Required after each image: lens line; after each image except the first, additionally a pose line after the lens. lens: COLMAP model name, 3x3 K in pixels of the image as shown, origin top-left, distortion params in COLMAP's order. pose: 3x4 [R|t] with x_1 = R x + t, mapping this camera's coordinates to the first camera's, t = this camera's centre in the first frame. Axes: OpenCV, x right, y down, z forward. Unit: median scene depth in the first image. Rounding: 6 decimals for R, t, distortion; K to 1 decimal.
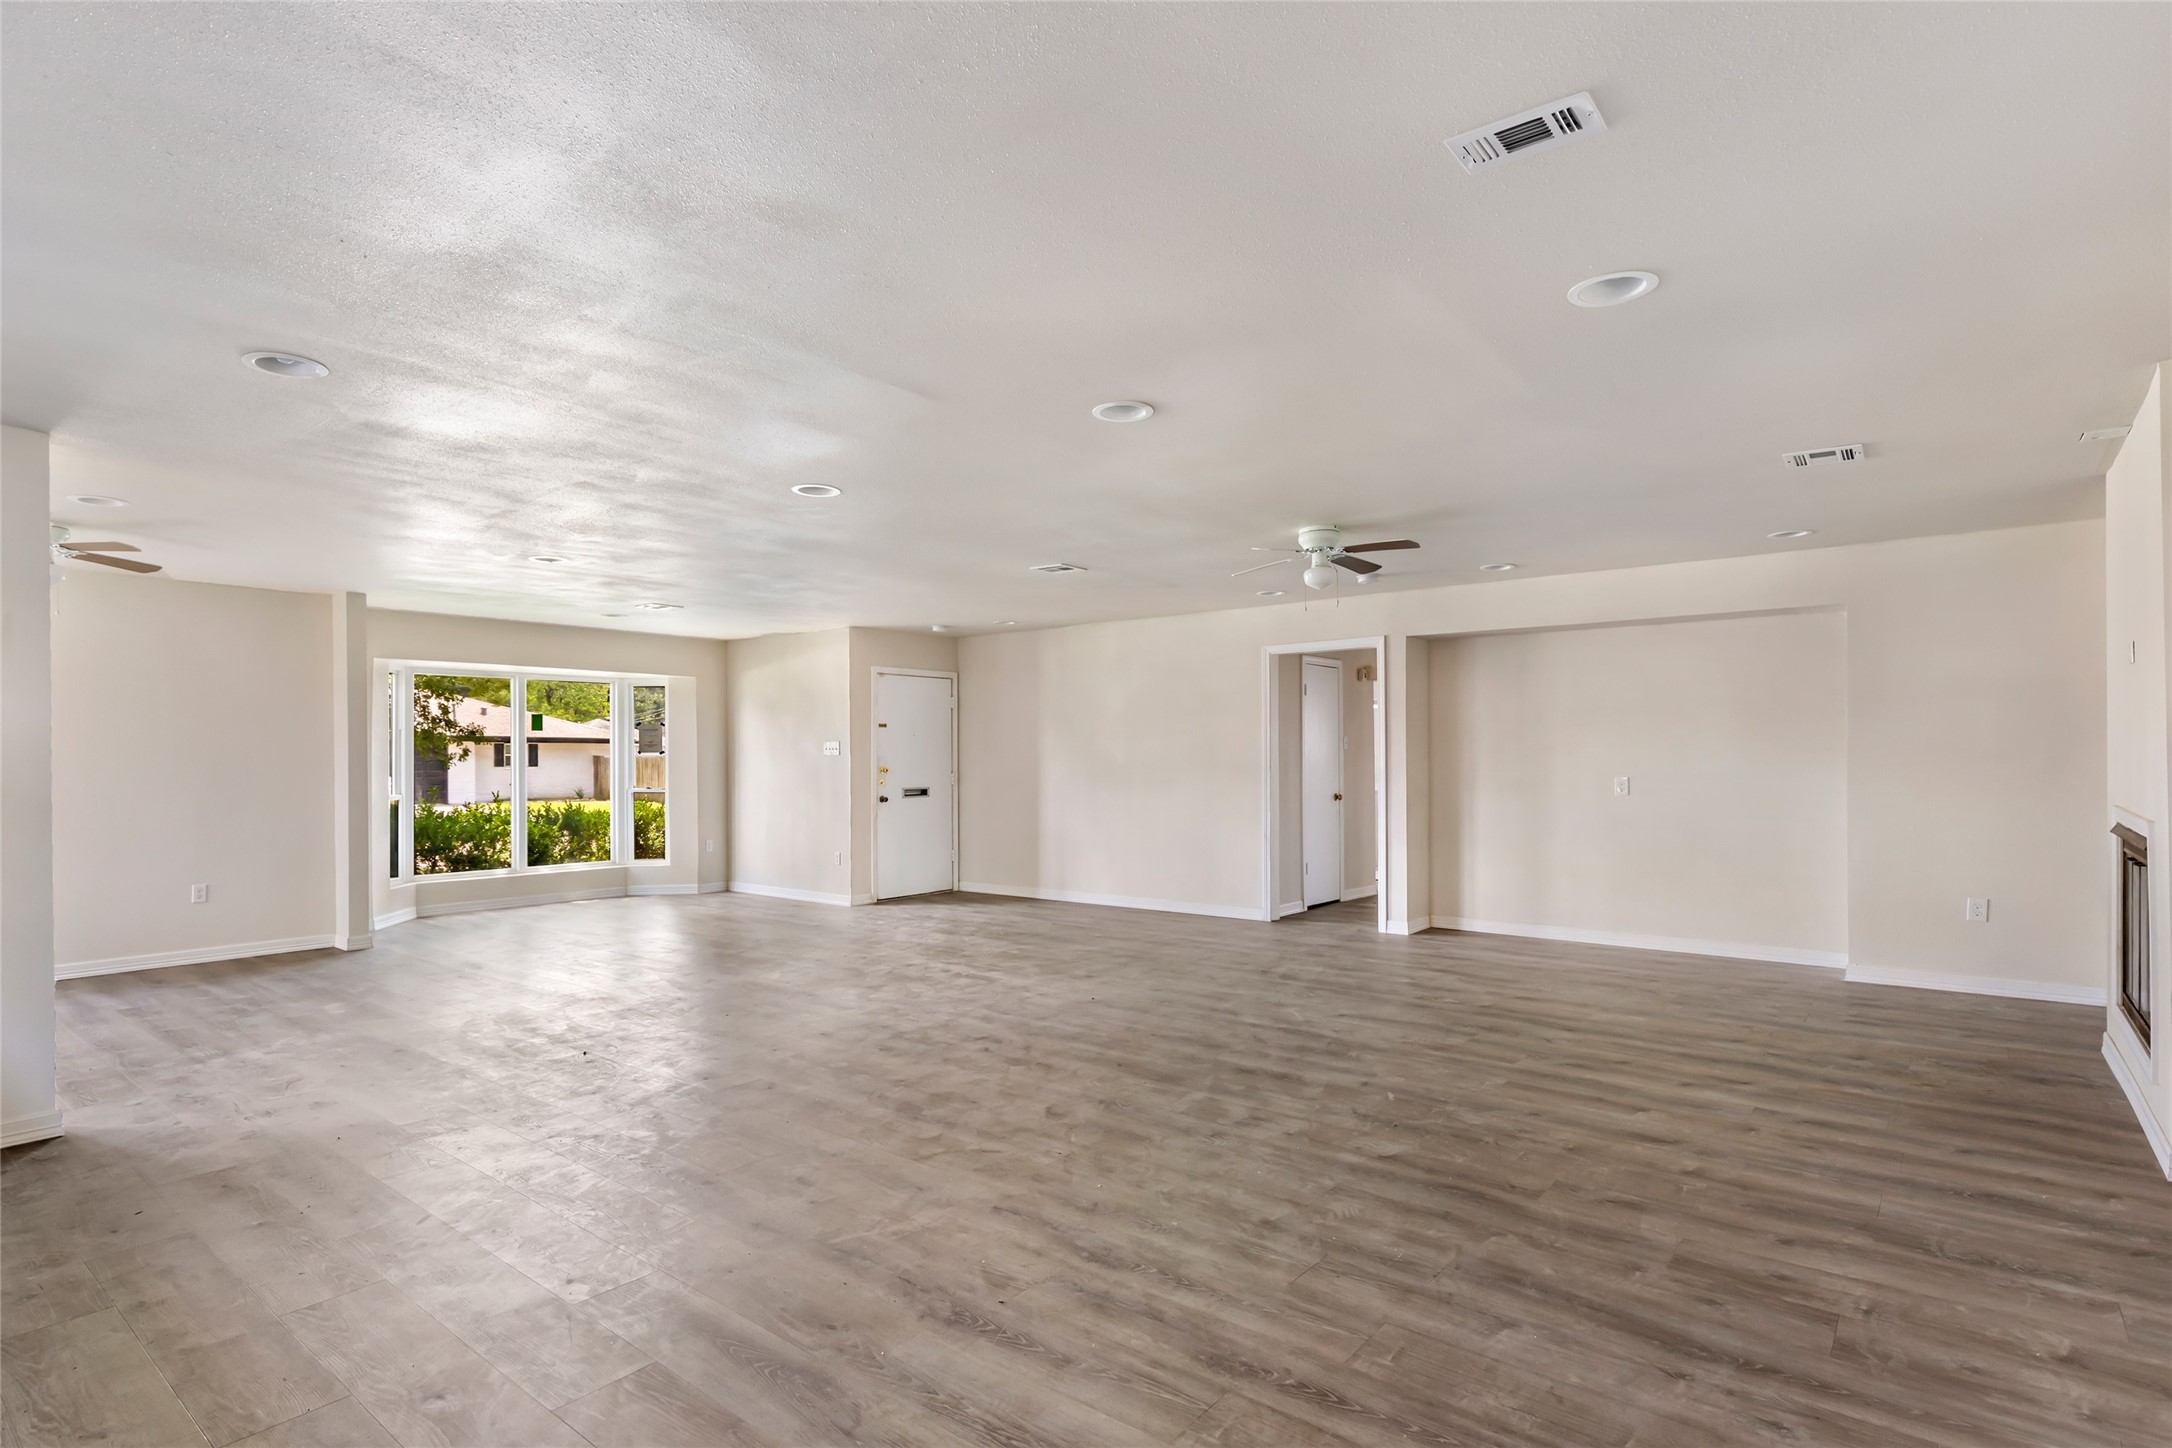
lens RADIAL K [[1071.0, 0, 1086.0], [0, 1071.0, 724.0], [0, 0, 1]] dist [0.019545, -0.000298]
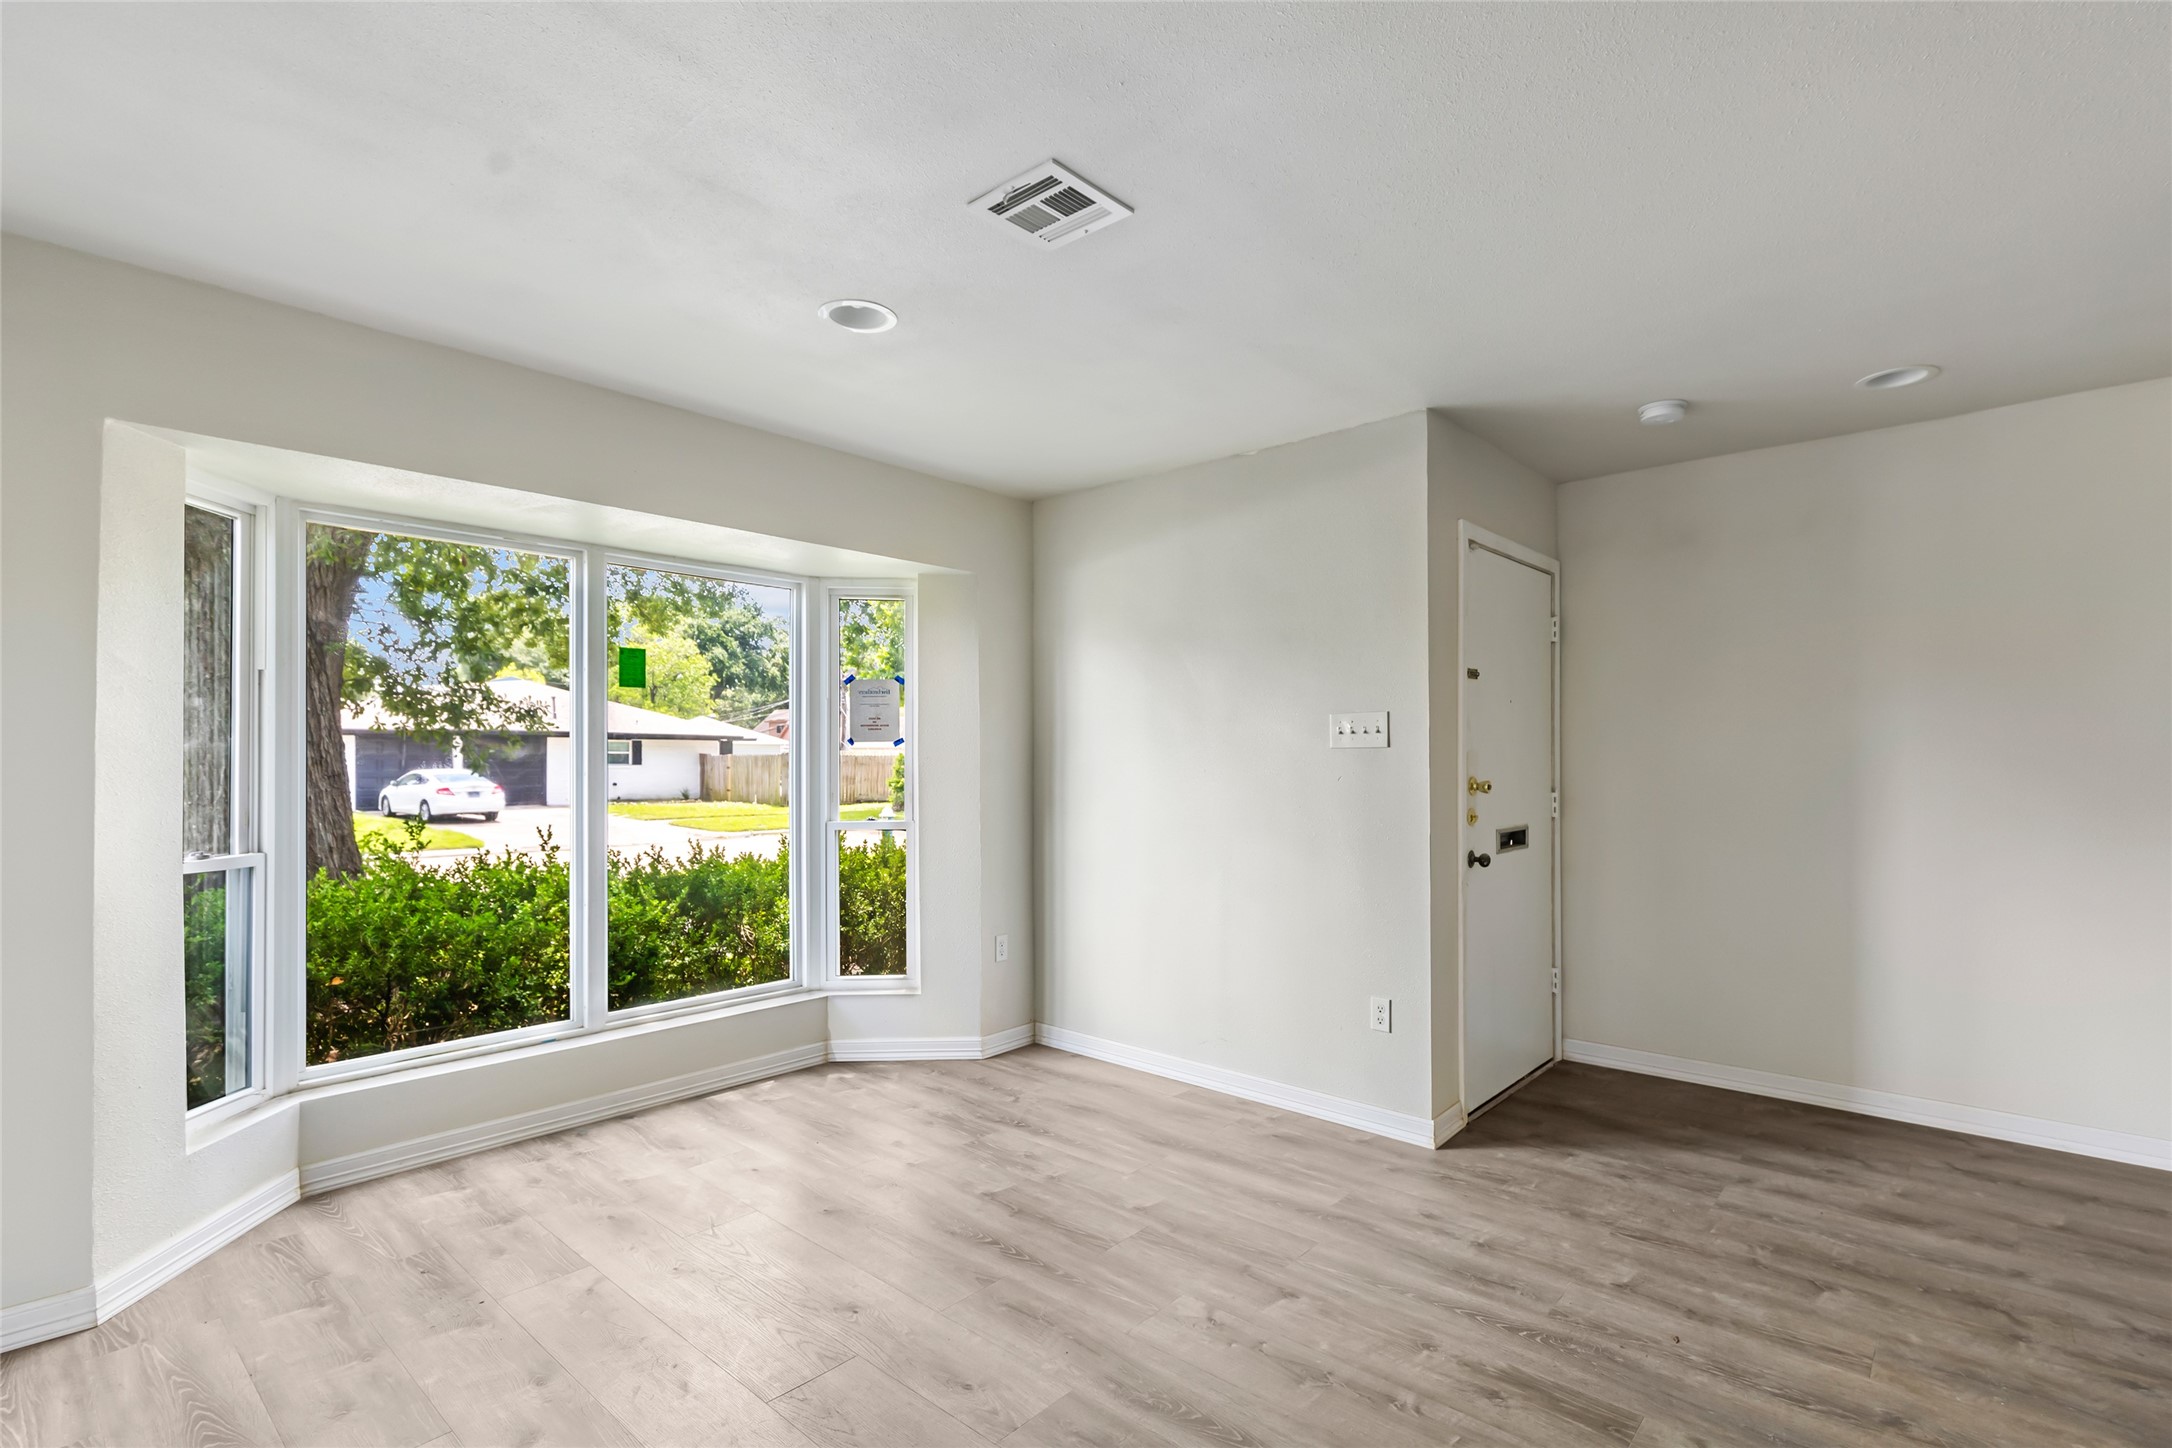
lens RADIAL K [[994.9, 0, 1087.5], [0, 994.9, 762.6], [0, 0, 1]] dist [0.011147, 0.000783]
pose [[0.998659, 0.004287, -0.051593, -0.298719], [-0.002447, 0.999361, 0.035669, 0.020228], [0.051713, -0.035495, 0.998031, 0.595138]]
